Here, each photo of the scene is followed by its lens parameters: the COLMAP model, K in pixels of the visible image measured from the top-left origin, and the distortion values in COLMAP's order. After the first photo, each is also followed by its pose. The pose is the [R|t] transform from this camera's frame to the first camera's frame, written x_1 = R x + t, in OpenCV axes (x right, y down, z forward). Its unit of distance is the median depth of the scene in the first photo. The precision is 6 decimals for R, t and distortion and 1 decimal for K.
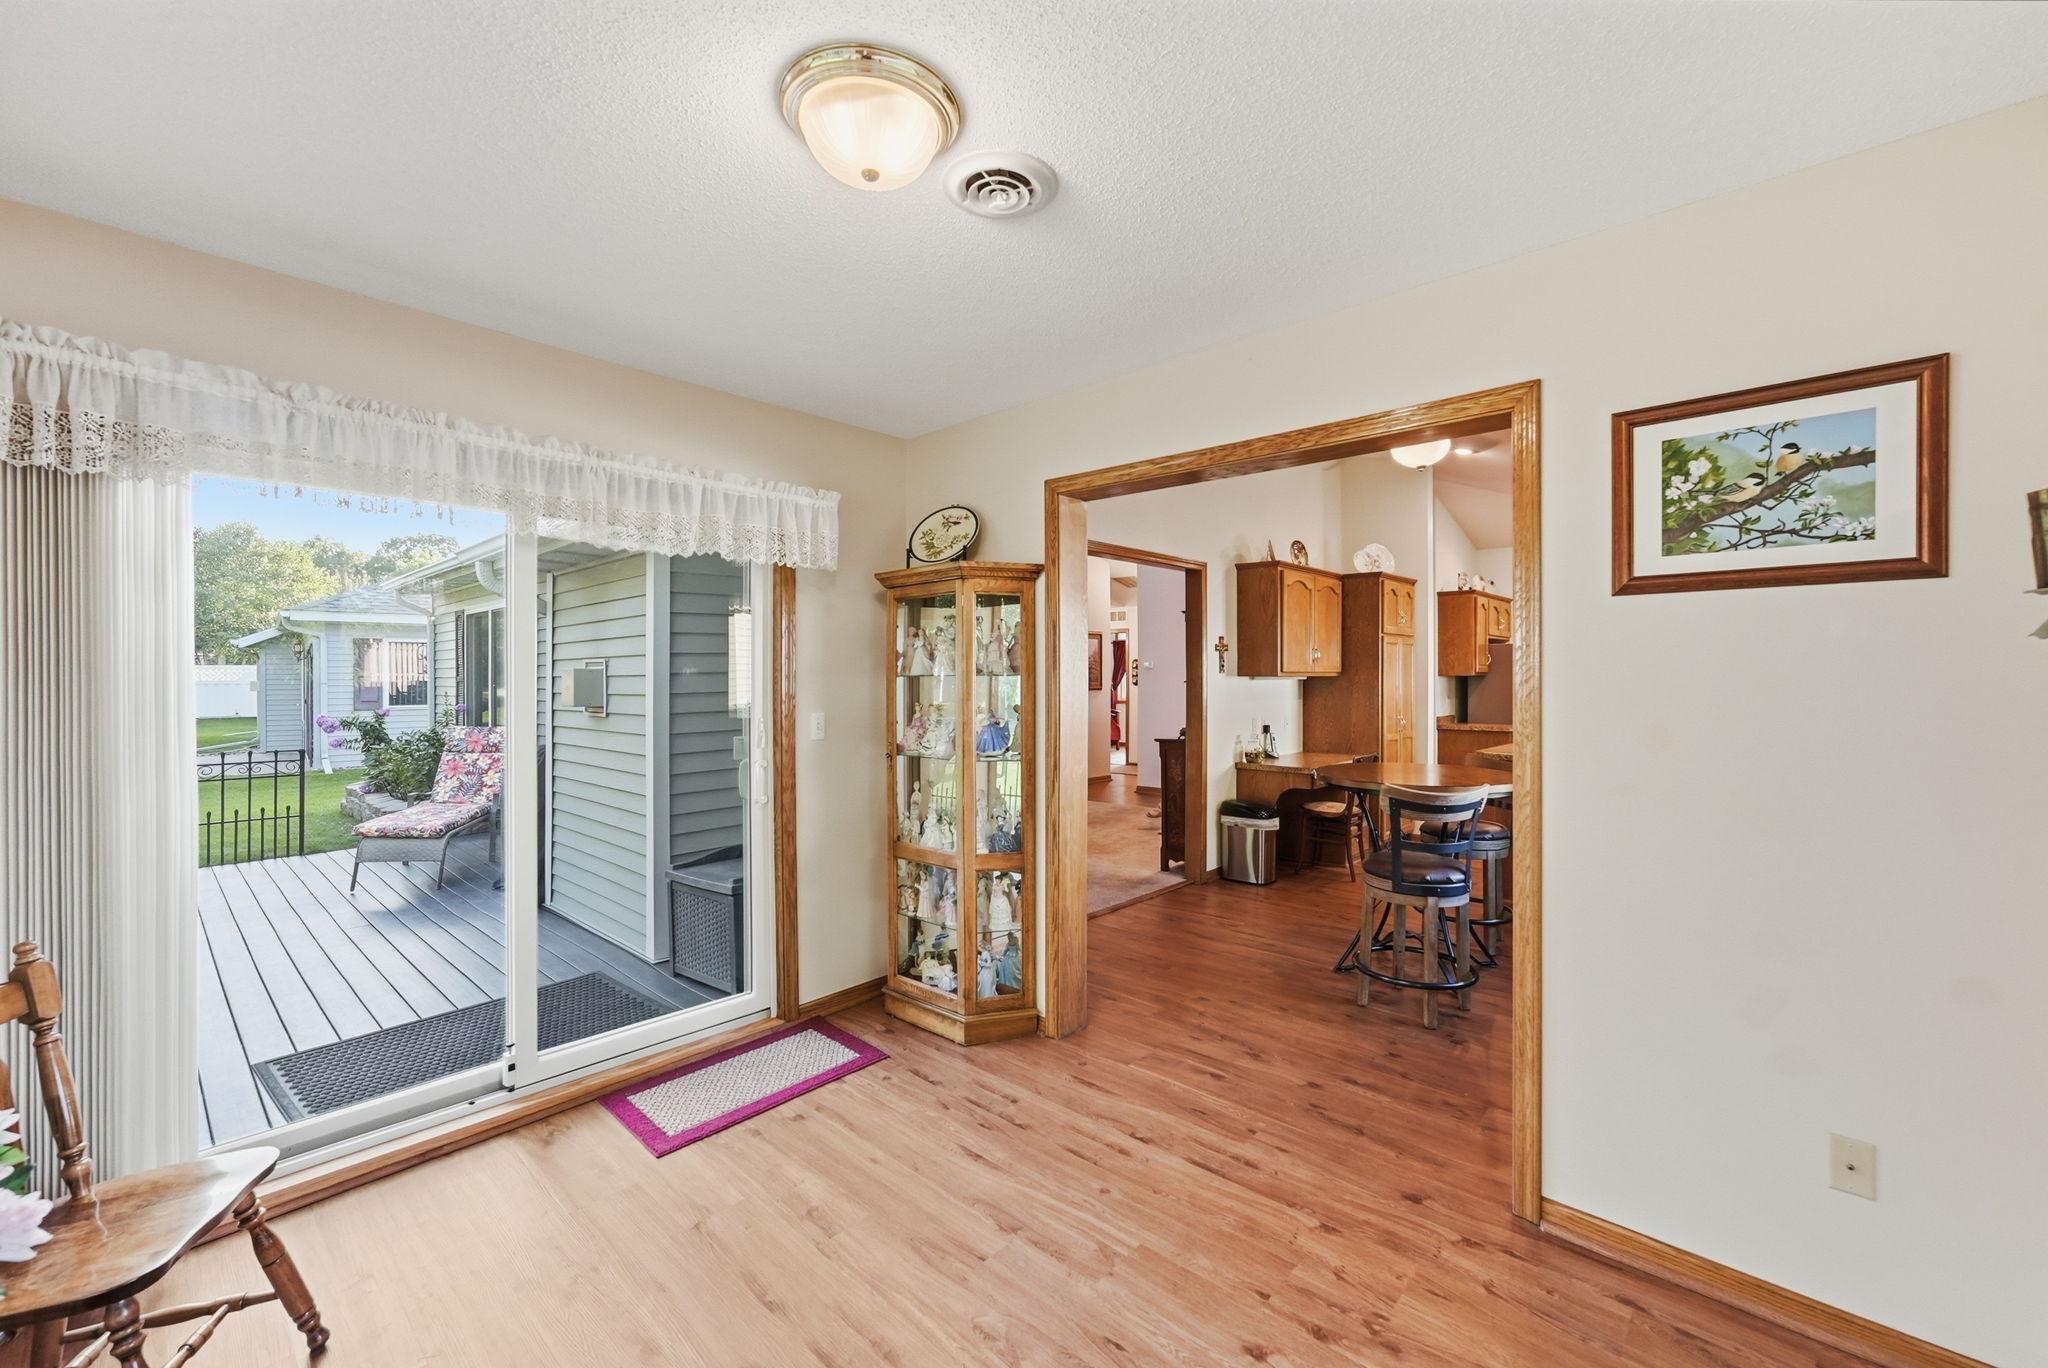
lens RADIAL K [[839.3, 0, 1033.7], [0, 839.3, 677.4], [0, 0, 1]] dist [0.001457, -0.000044]
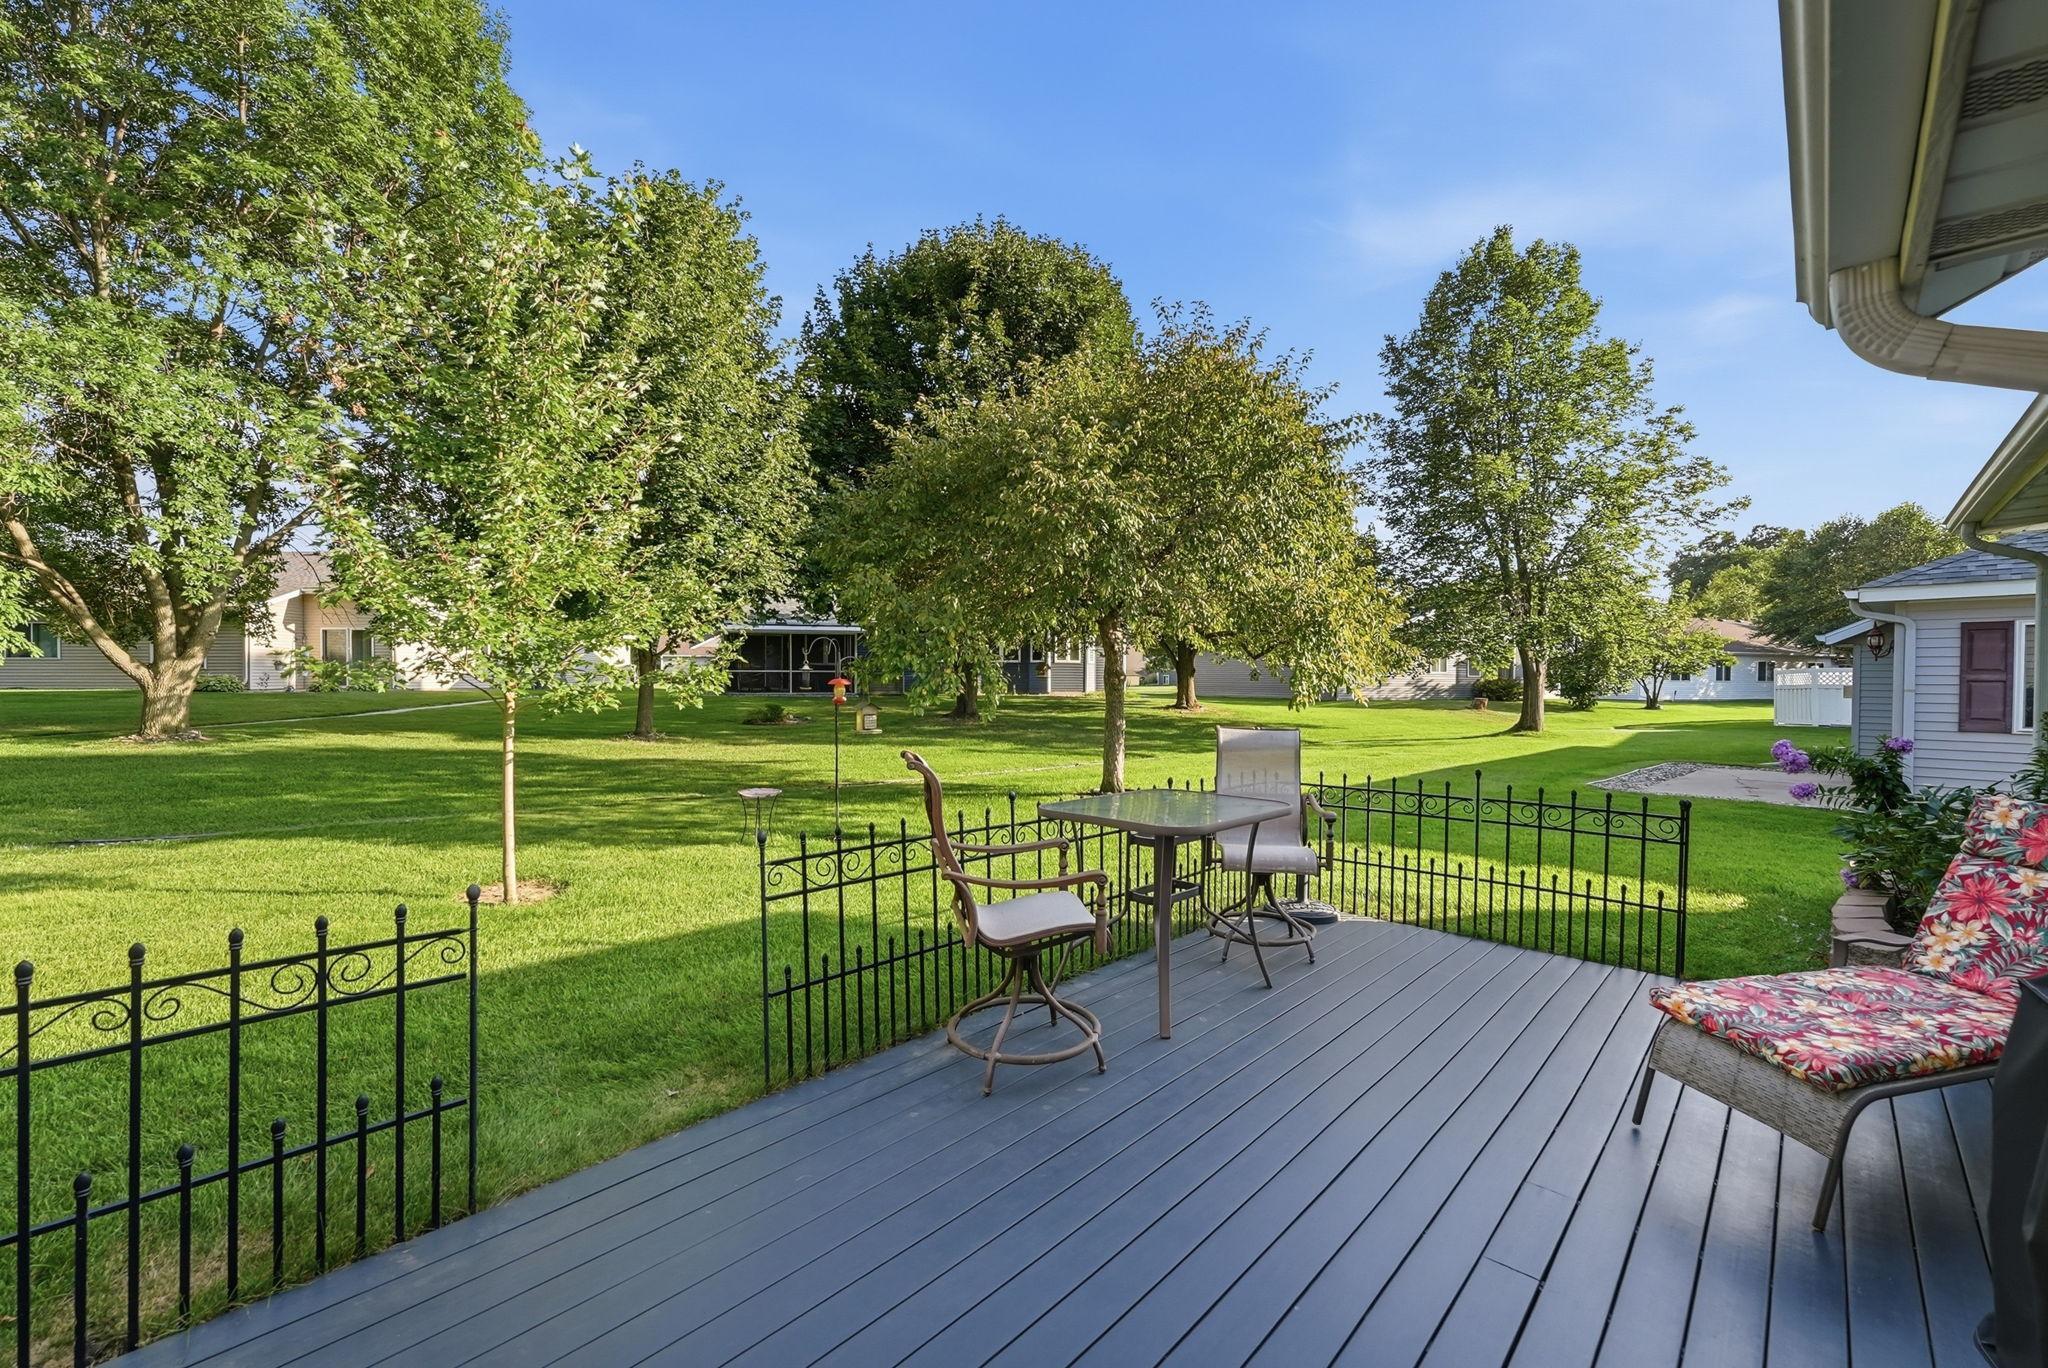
lens RADIAL K [[839.3, 0, 1033.7], [0, 839.3, 677.4], [0, 0, 1]] dist [0.001457, -0.000044]
pose [[-0.007189, 0.001971, -0.999972, -0.564119], [-0.005724, 0.999982, 0.002012, -0.002203], [0.999958, 0.005738, -0.007177, 1.122592]]
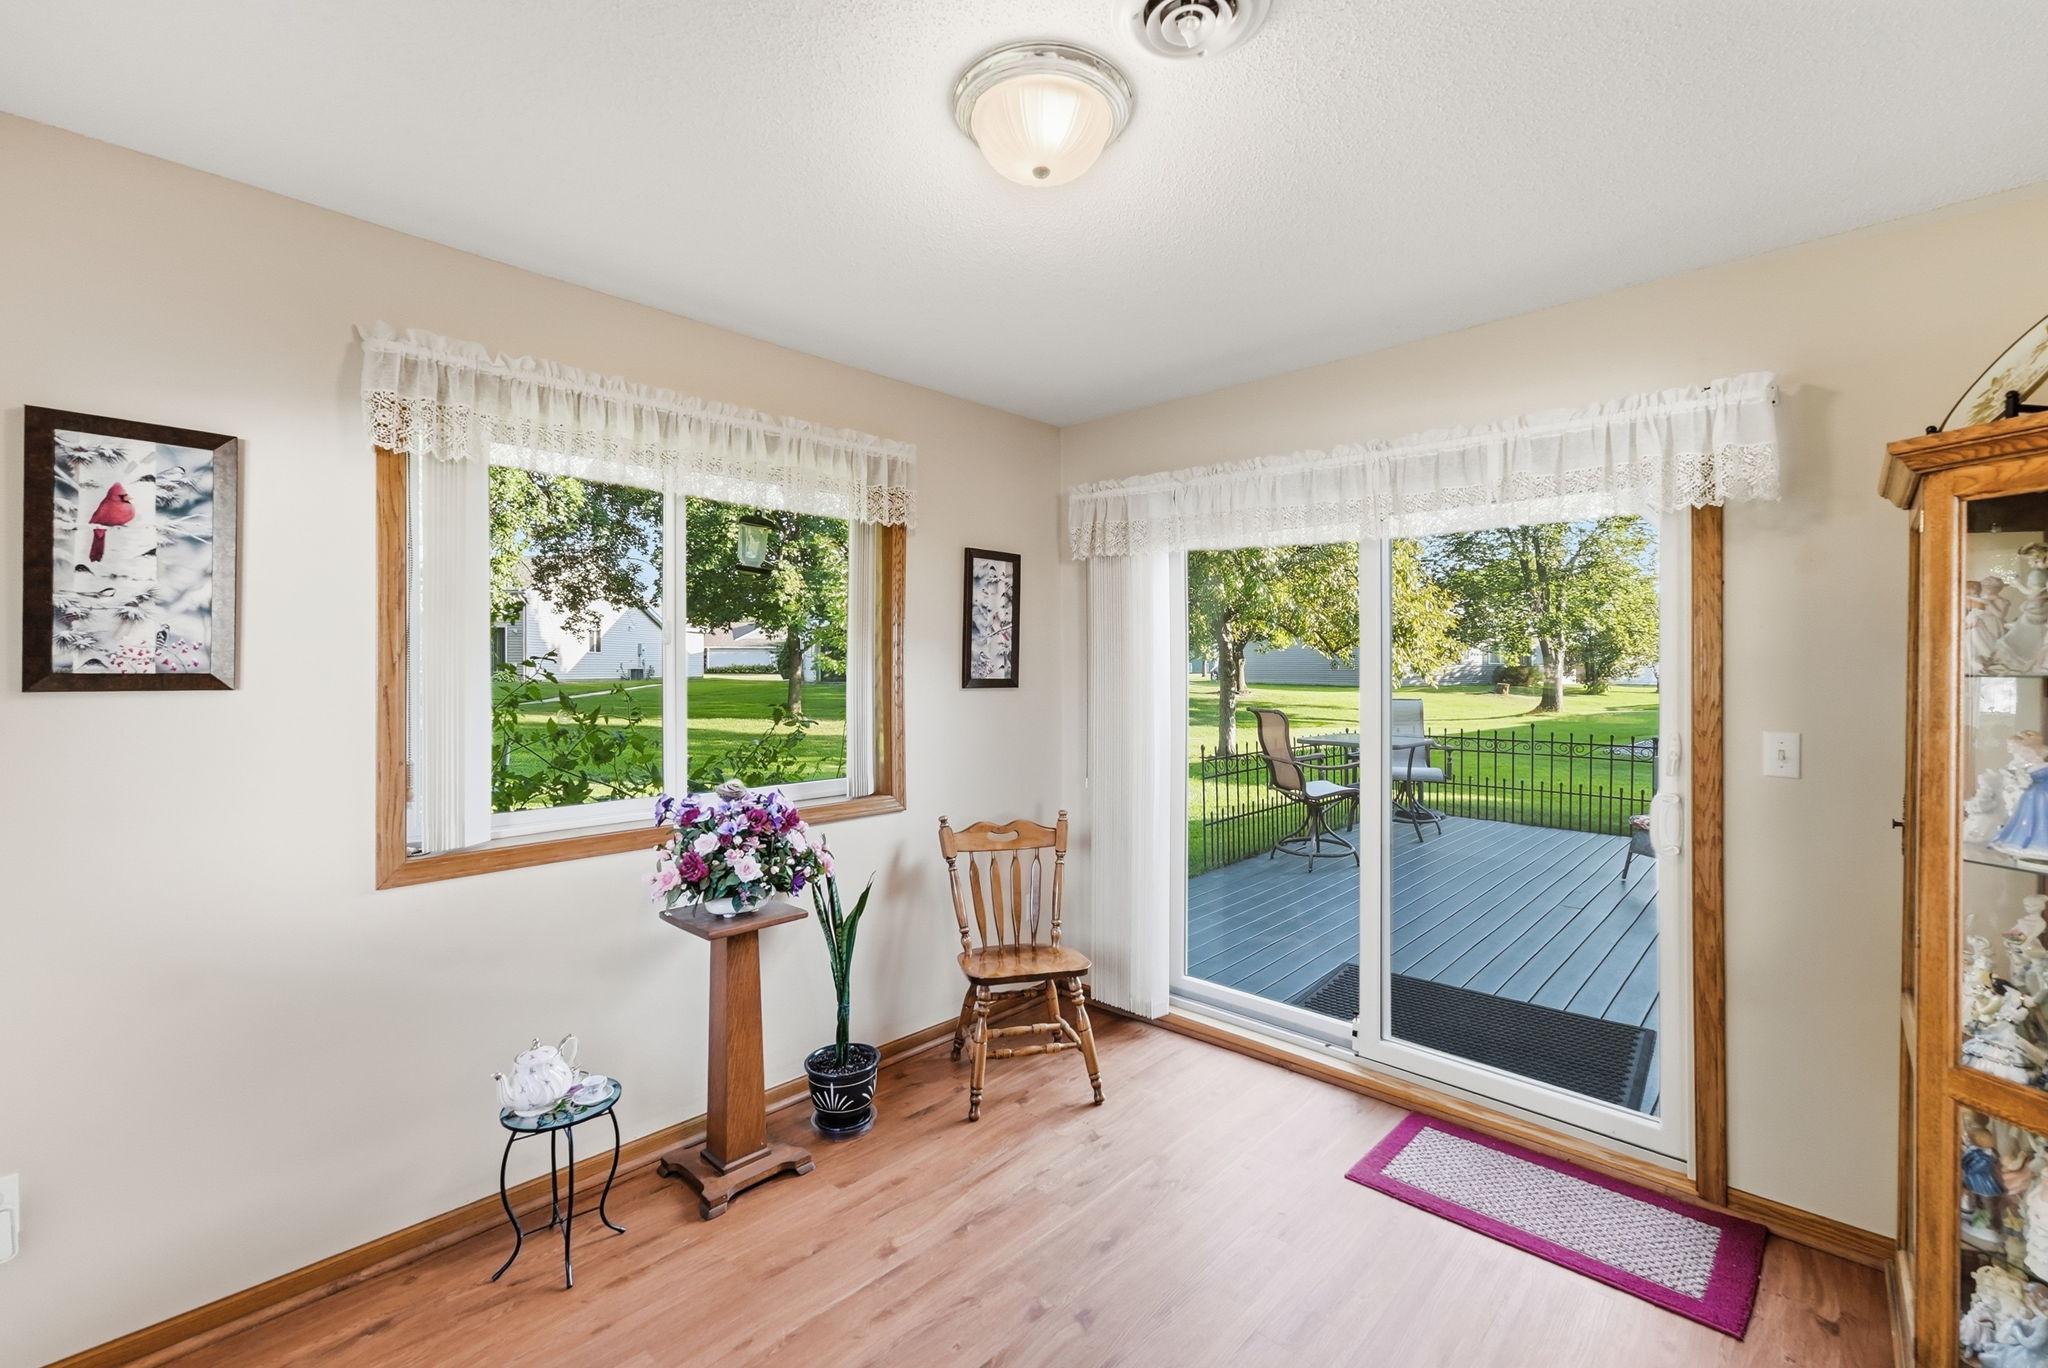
lens RADIAL K [[856.1, 0, 1007.9], [0, 856.1, 663.4], [0, 0, 1]] dist [-0.019766, 0.014199]
pose [[-0.032312, -0.001801, -0.999476, 0.407828], [0.000391, 0.999998, -0.001814, -0.008469], [0.999478, -0.000449, -0.032312, 0.492004]]
